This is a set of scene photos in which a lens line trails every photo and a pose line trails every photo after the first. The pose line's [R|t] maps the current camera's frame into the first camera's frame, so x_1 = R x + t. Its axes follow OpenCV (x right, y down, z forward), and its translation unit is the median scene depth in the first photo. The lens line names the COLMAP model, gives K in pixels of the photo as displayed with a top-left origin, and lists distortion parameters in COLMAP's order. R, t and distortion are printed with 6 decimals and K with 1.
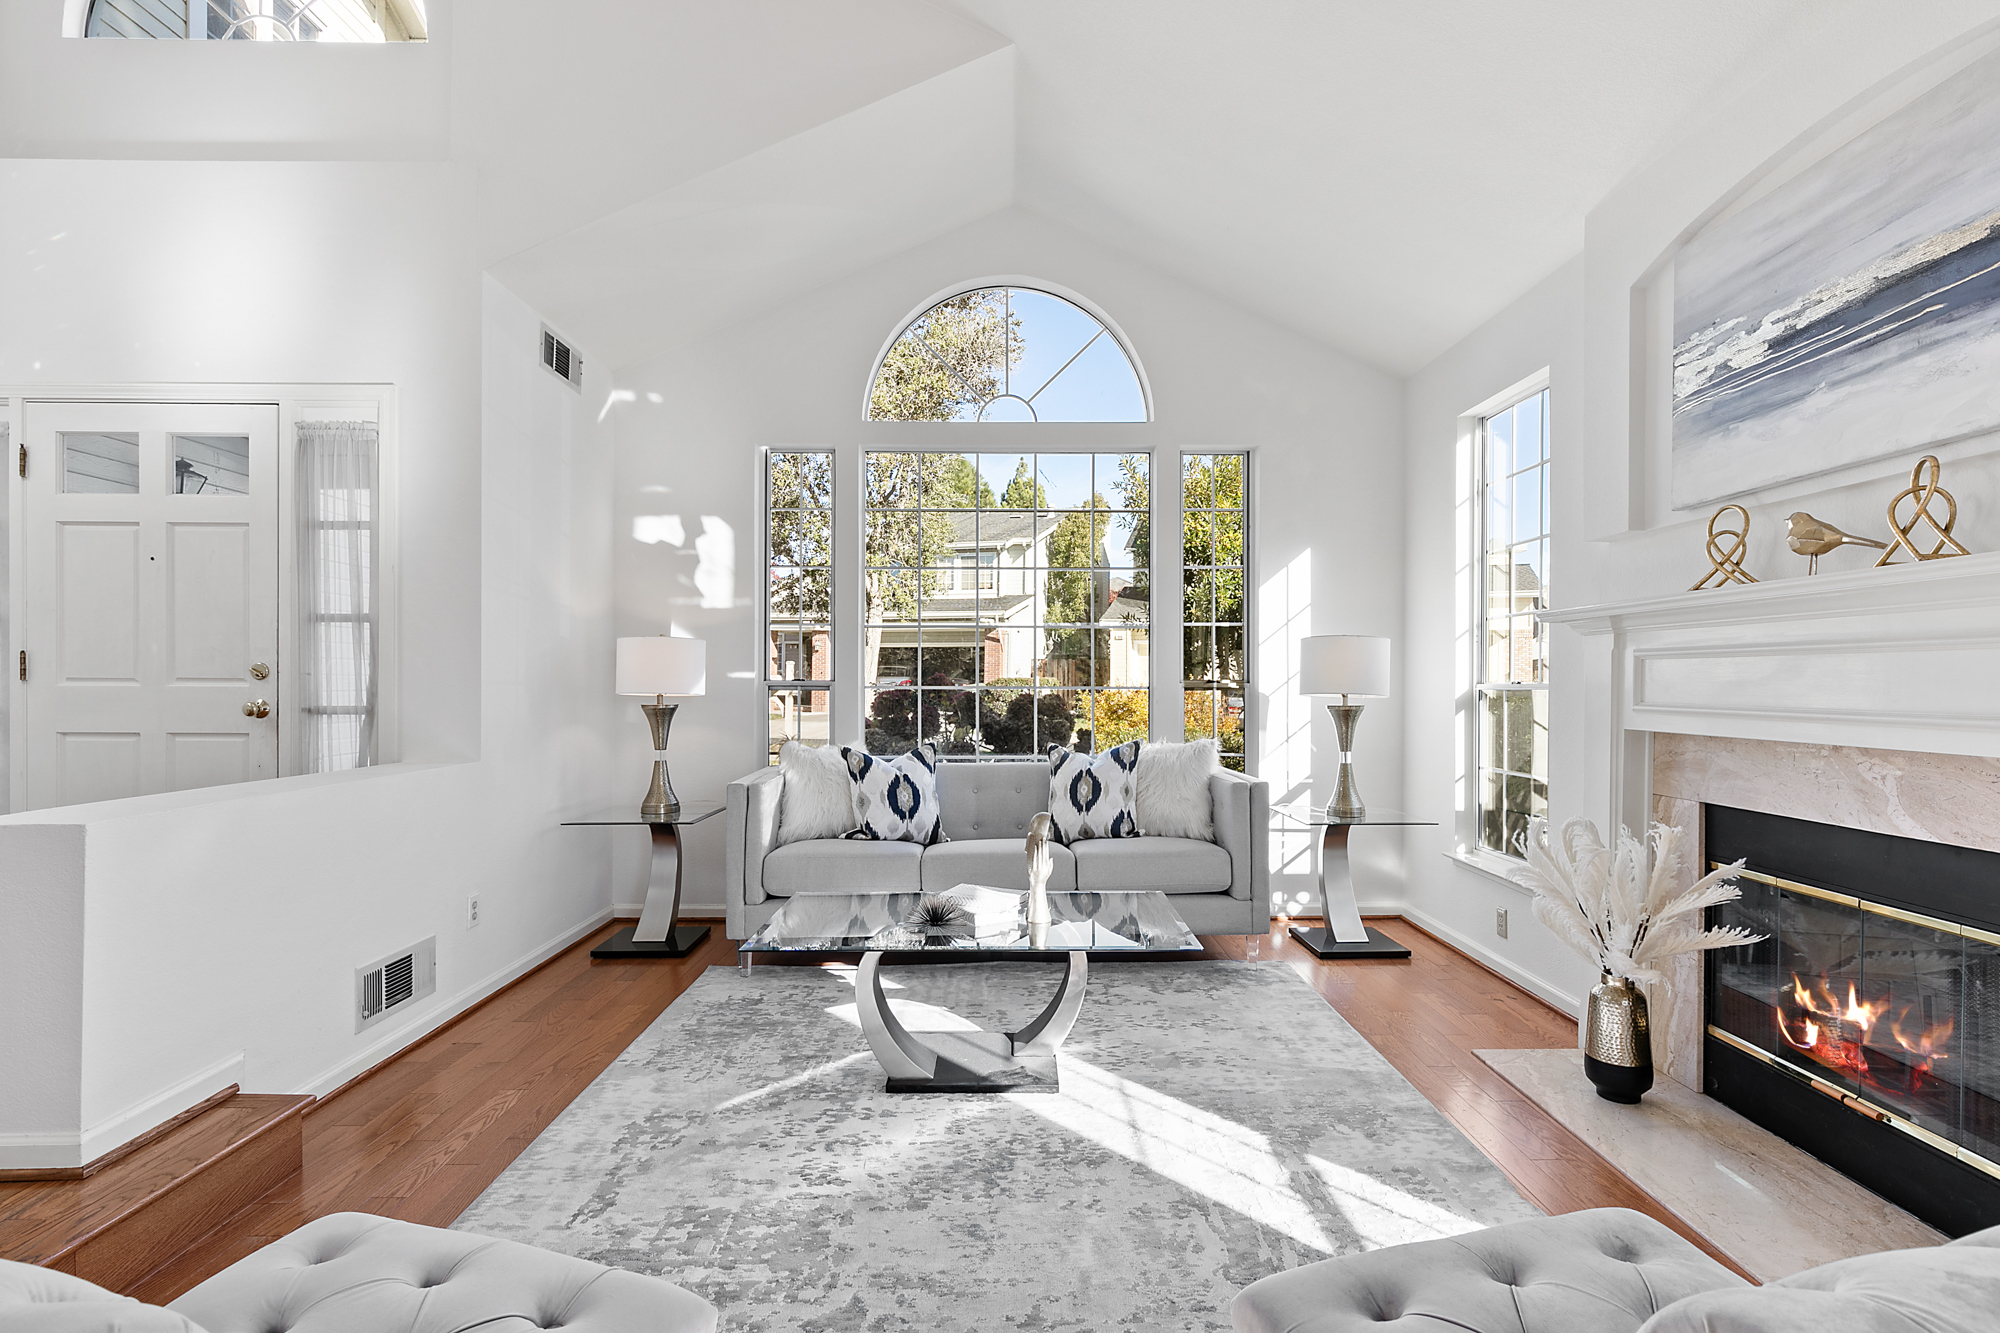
lens RADIAL K [[949.5, 0, 1017.1], [0, 949.5, 684.8], [0, 0, 1]] dist [-0.004163, -0.000436]
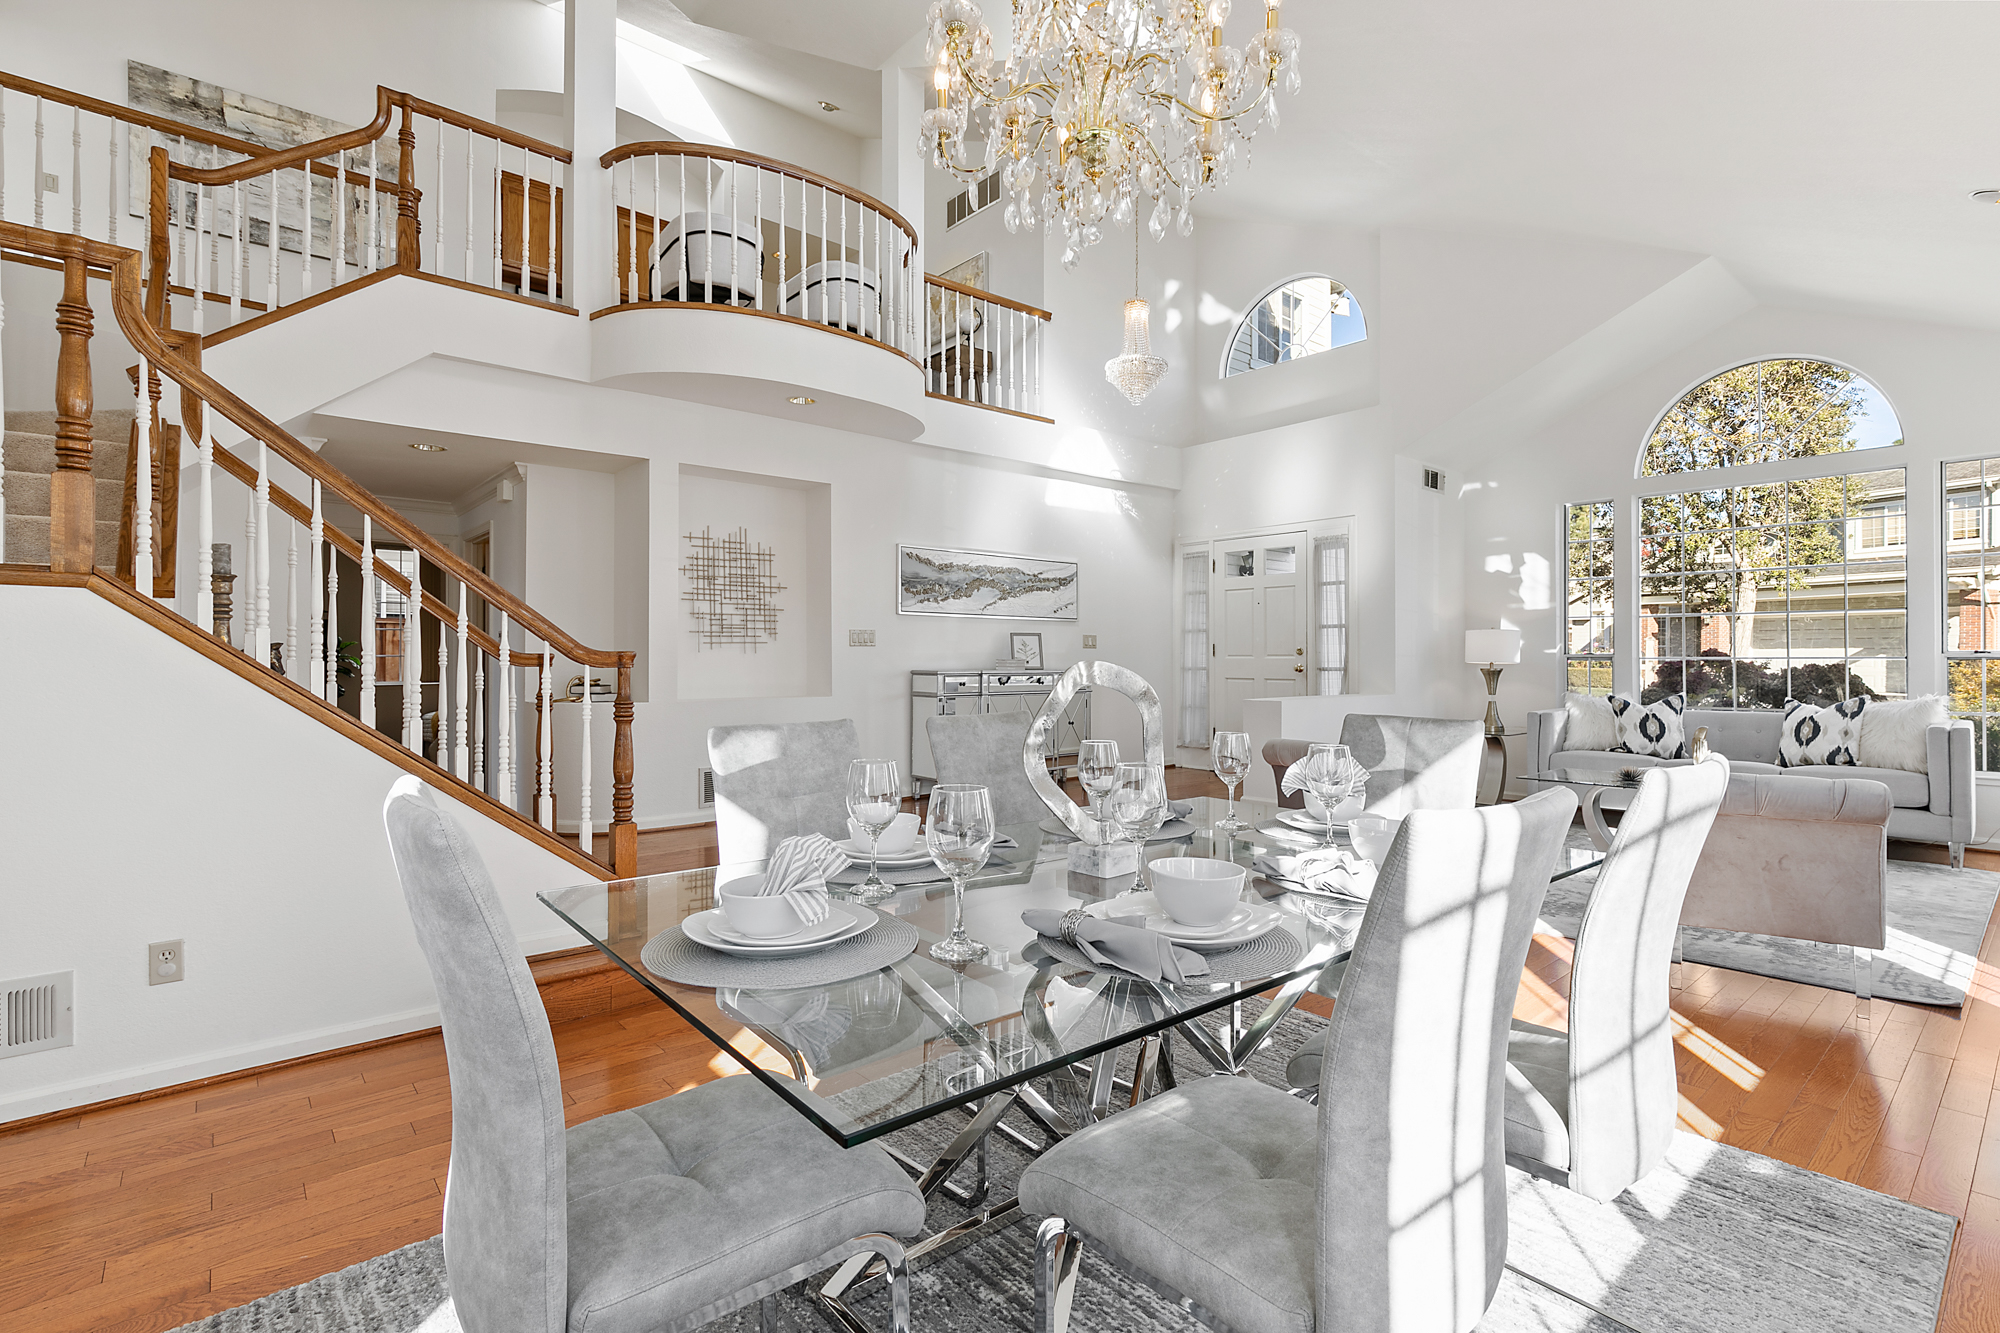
lens RADIAL K [[949.5, 0, 991.6], [0, 949.5, 655.8], [0, 0, 1]] dist [-0.004163, -0.000436]
pose [[0.637388, -0.006871, -0.770512, 0.467012], [0.000898, 0.999966, -0.008175, 0.013280], [0.770543, 0.004519, 0.637373, -1.000597]]
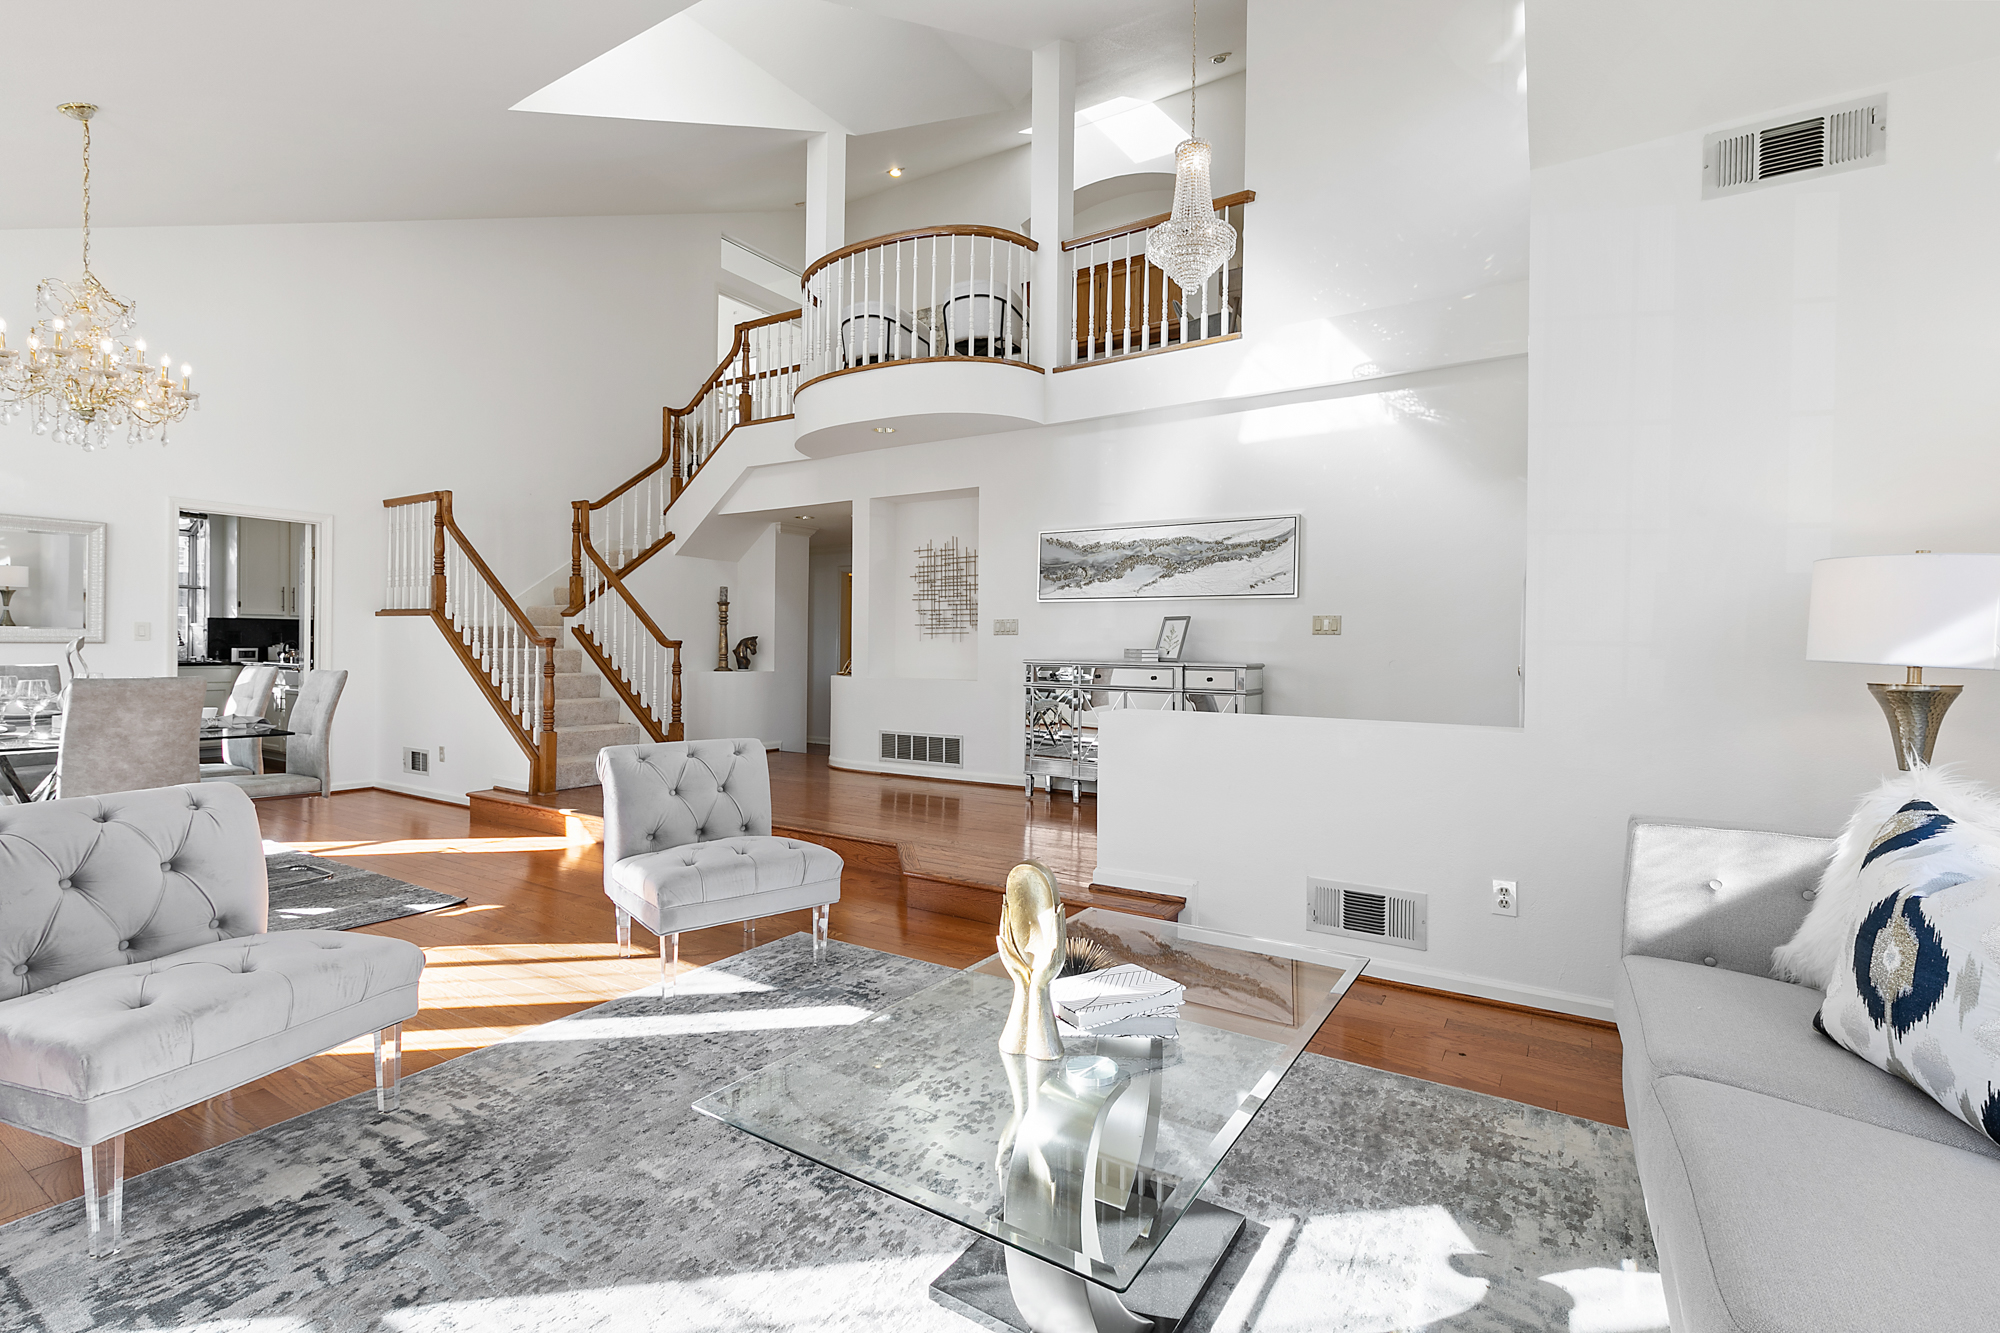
lens RADIAL K [[894.4, 0, 1010.5], [0, 894.4, 656.8], [0, 0, 1]] dist [0.006944, -0.000264]
pose [[-0.551259, -0.002476, -0.834331, 0.396436], [-0.014156, 0.999879, 0.006385, 0.012074], [0.834214, 0.015330, -0.551227, 1.084879]]
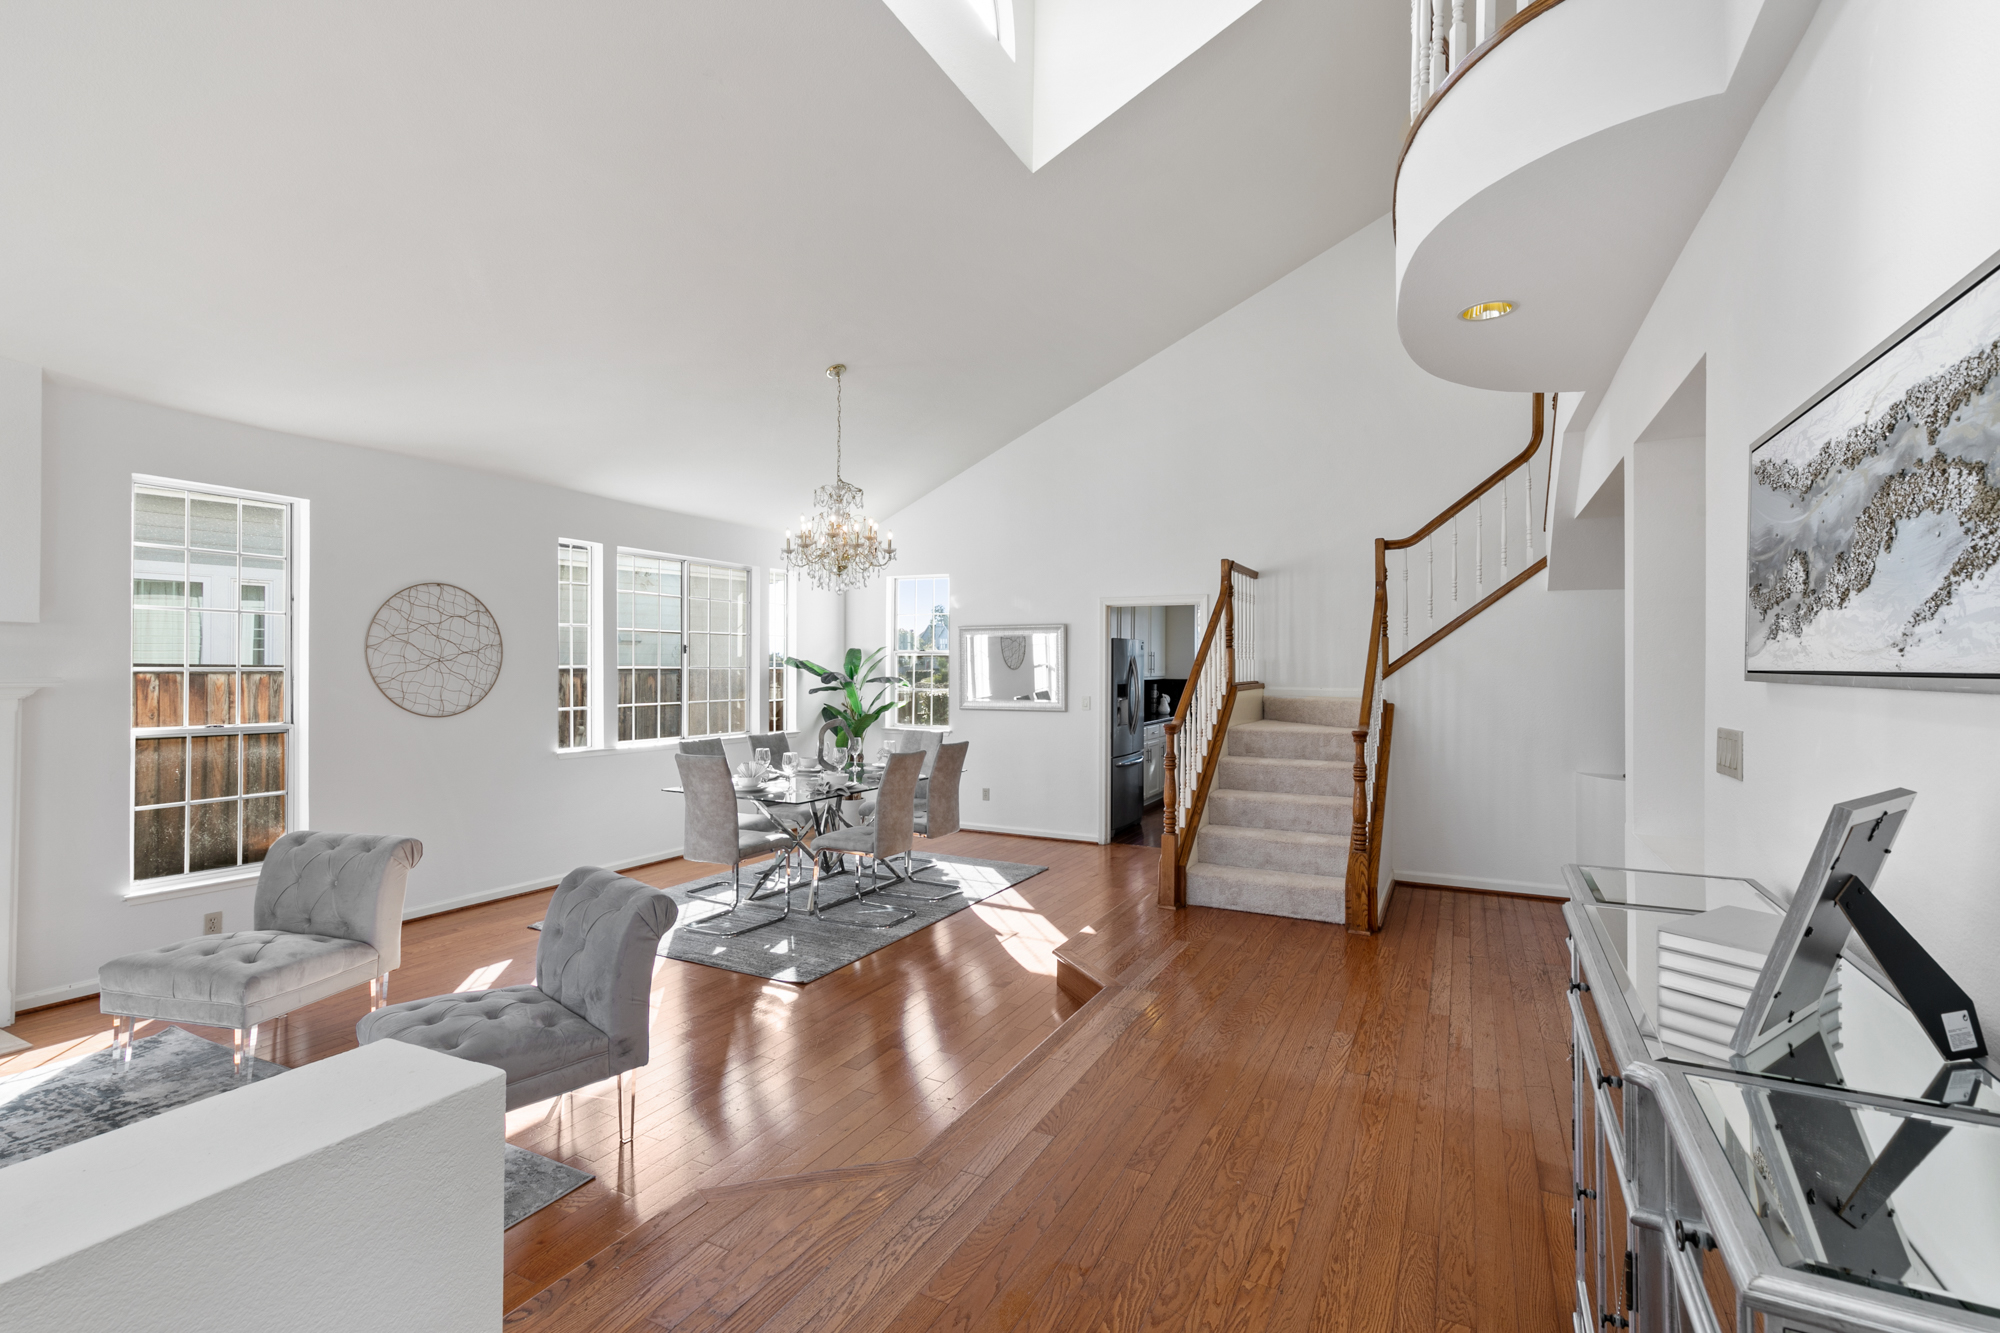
lens RADIAL K [[894.4, 0, 1006.7], [0, 894.4, 669.0], [0, 0, 1]] dist [0.006944, -0.000264]
pose [[-0.884036, -0.008395, 0.467344, -1.031167], [-0.008064, 0.999964, 0.002708, -0.094785], [-0.467350, -0.001375, -0.884071, 0.816201]]
